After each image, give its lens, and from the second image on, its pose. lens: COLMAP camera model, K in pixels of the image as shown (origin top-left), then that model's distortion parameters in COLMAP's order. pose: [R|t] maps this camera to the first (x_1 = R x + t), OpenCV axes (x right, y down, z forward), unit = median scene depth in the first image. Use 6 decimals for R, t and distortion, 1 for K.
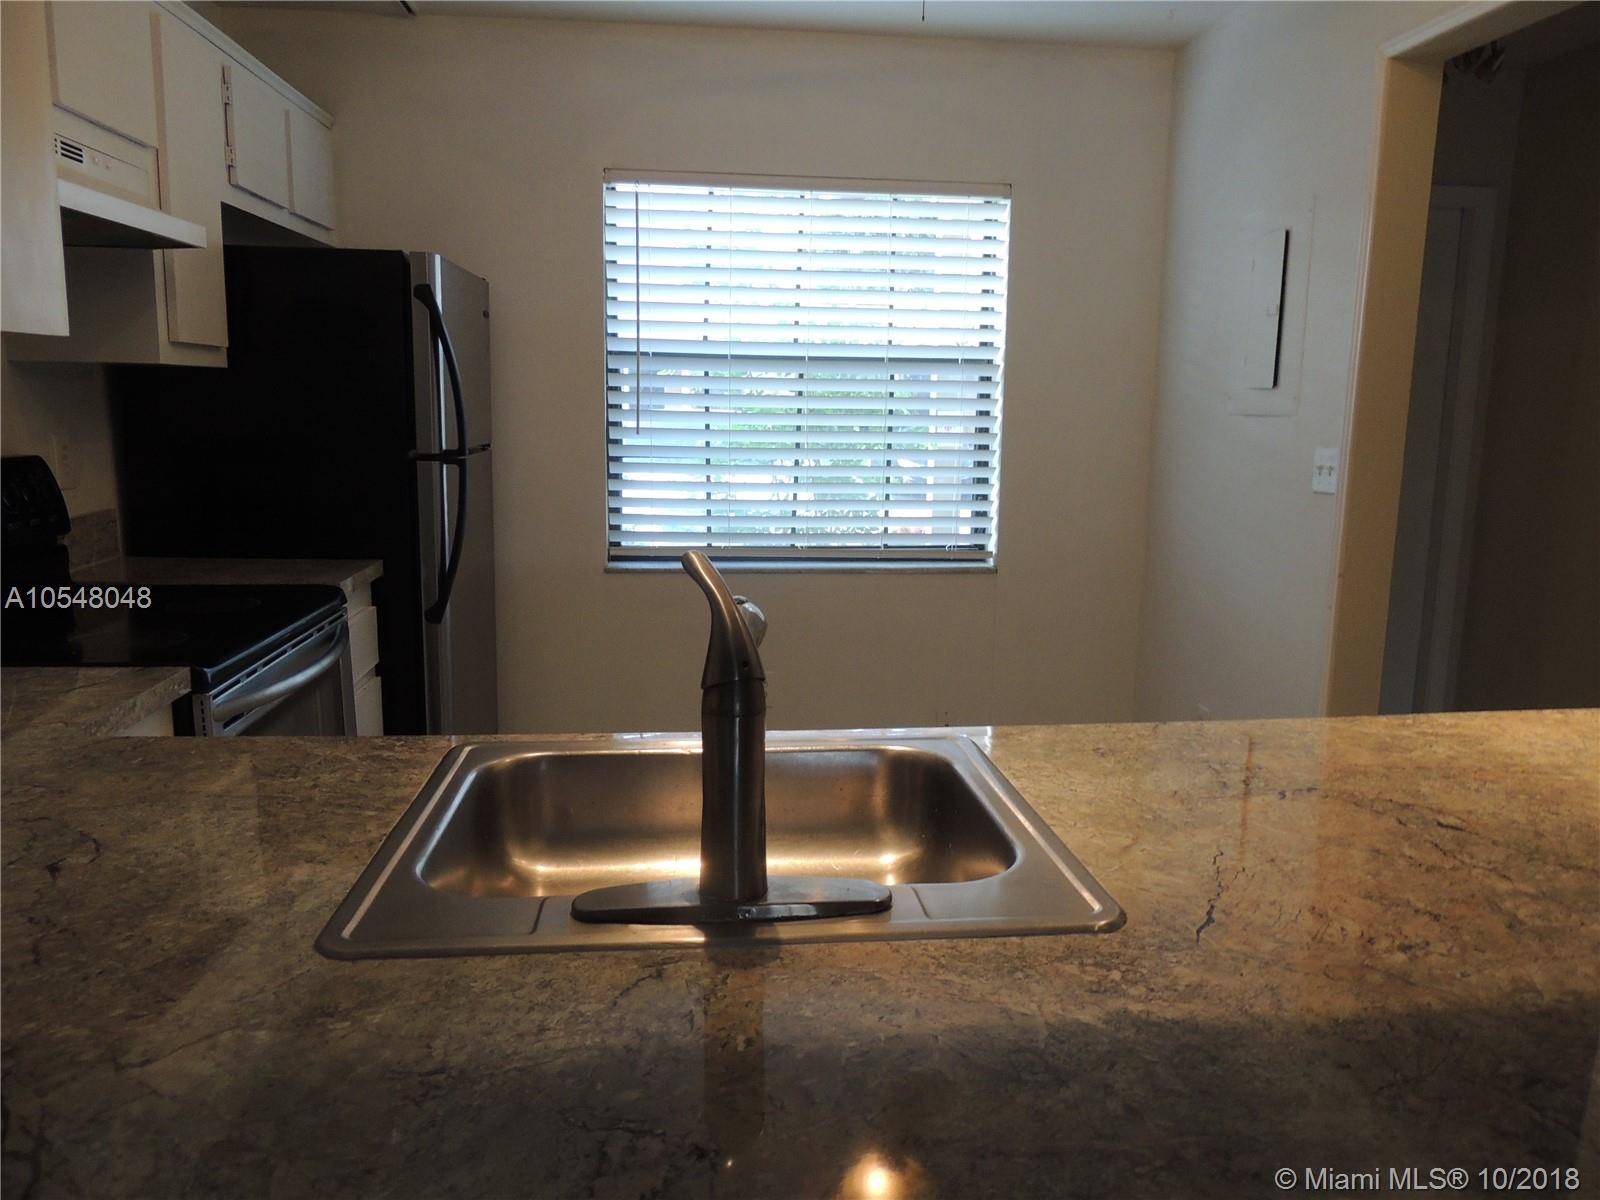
lens RADIAL K [[1139.1, 0, 800.0], [0, 1139.1, 600.0], [0, 0, 1]] dist [-0.018940, 0.001297]
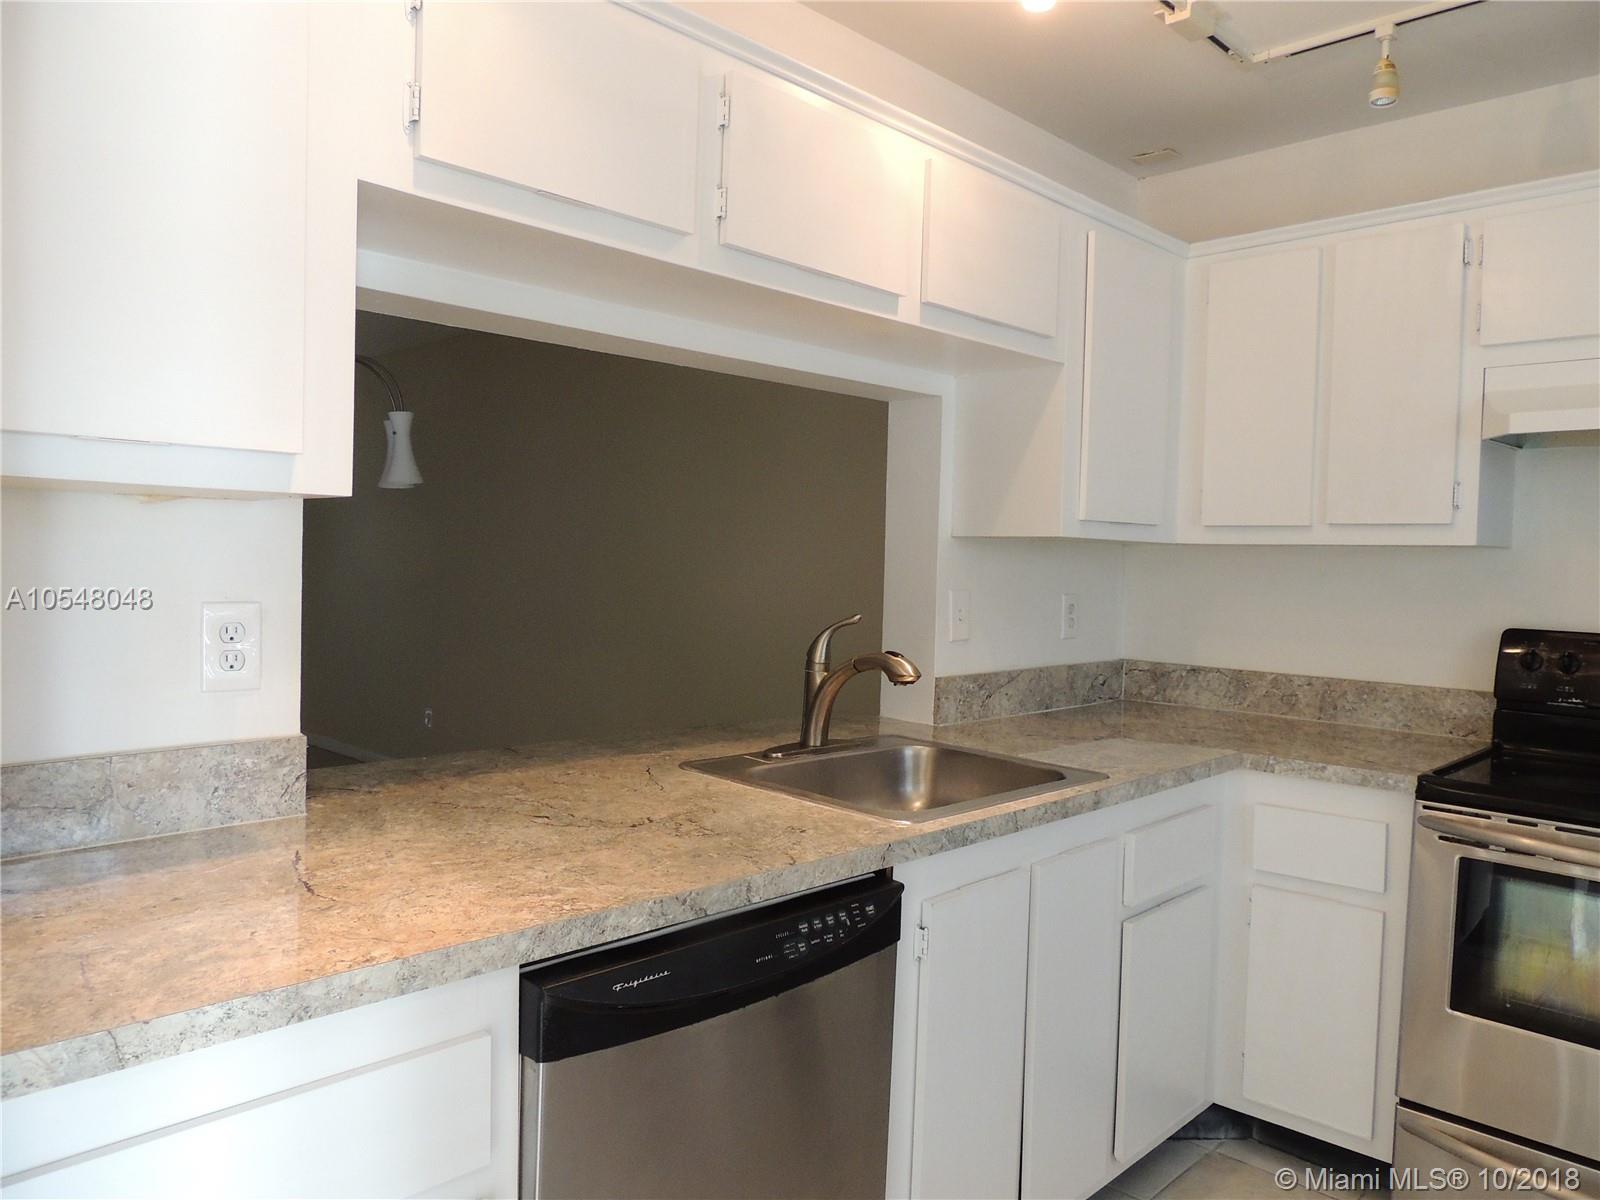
lens RADIAL K [[1139.1, 0, 800.0], [0, 1139.1, 600.0], [0, 0, 1]] dist [-0.018940, 0.001297]
pose [[-0.771712, -0.012873, -0.635842, 1.053696], [-0.153043, 0.974173, 0.166024, -0.396289], [0.617283, 0.225434, -0.753751, 2.335935]]
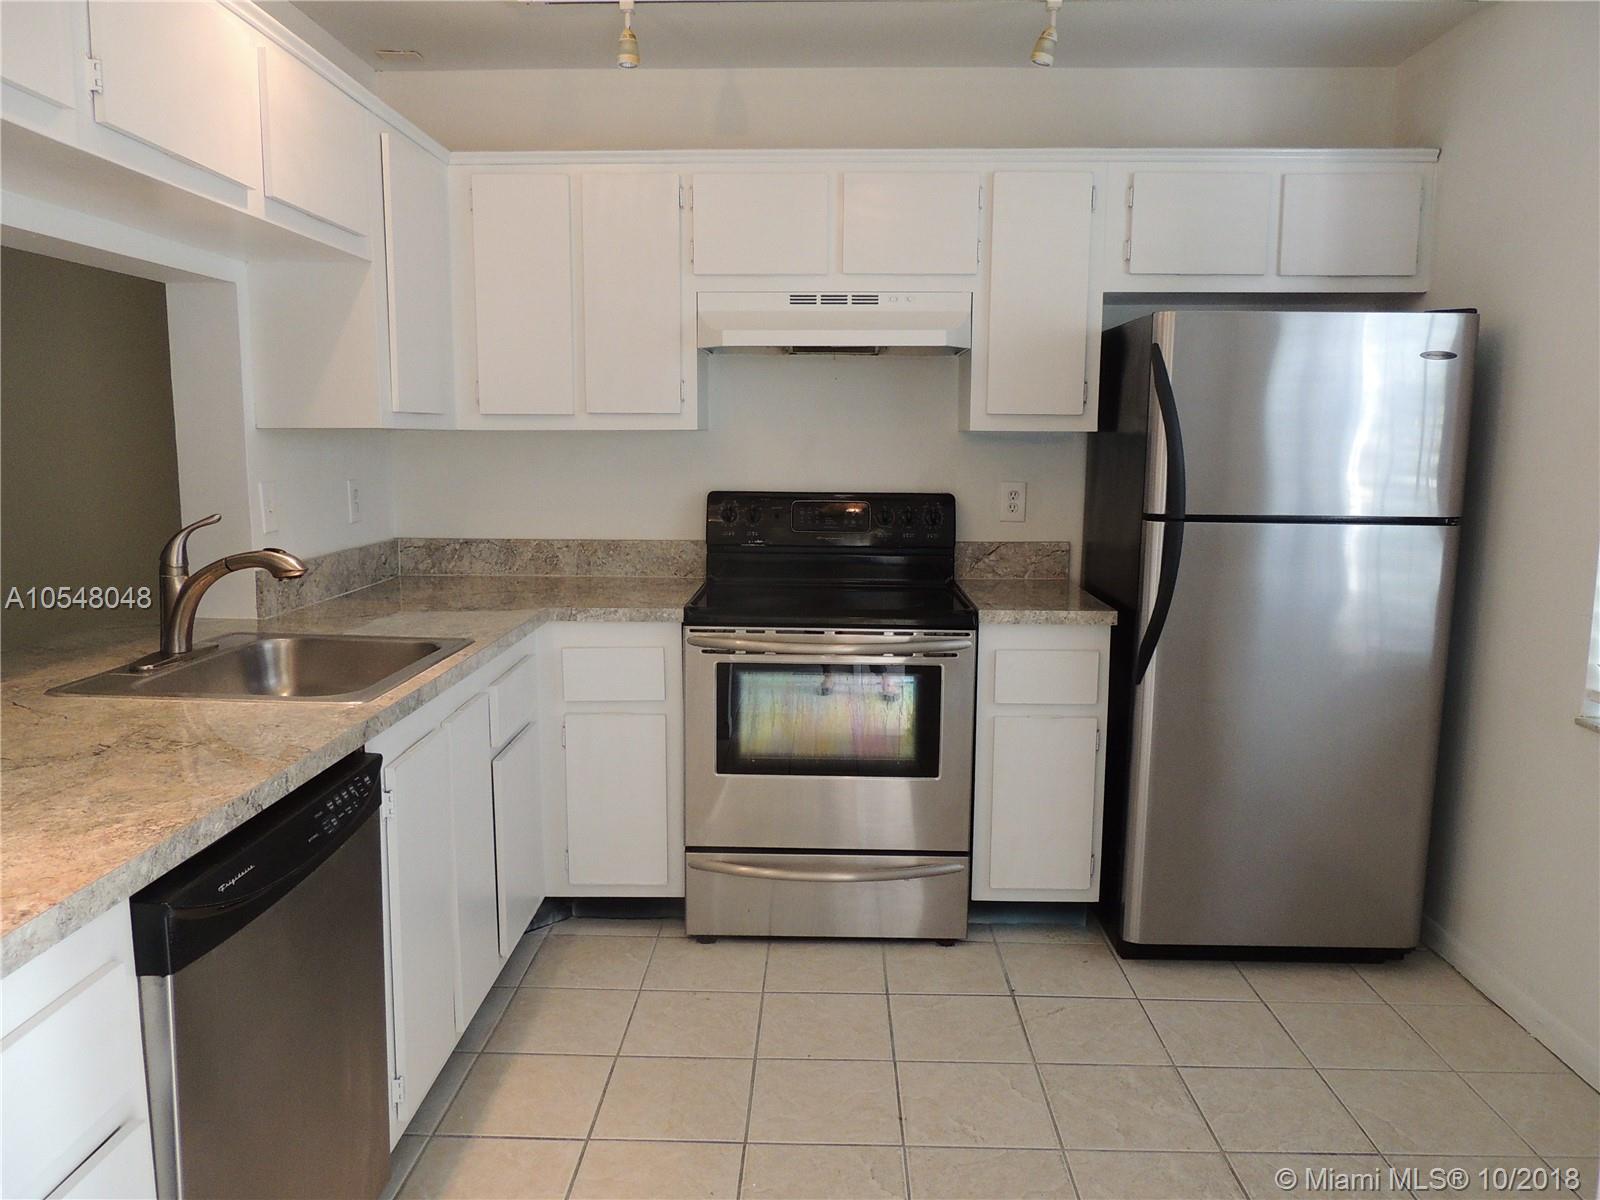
lens RADIAL K [[1139.1, 0, 800.0], [0, 1139.1, 600.0], [0, 0, 1]] dist [-0.018940, 0.001297]
pose [[-0.130323, 0.120949, -0.984067, 1.703399], [-0.187663, 0.971581, 0.144268, -0.376200], [0.973549, 0.203474, -0.103922, 2.017839]]
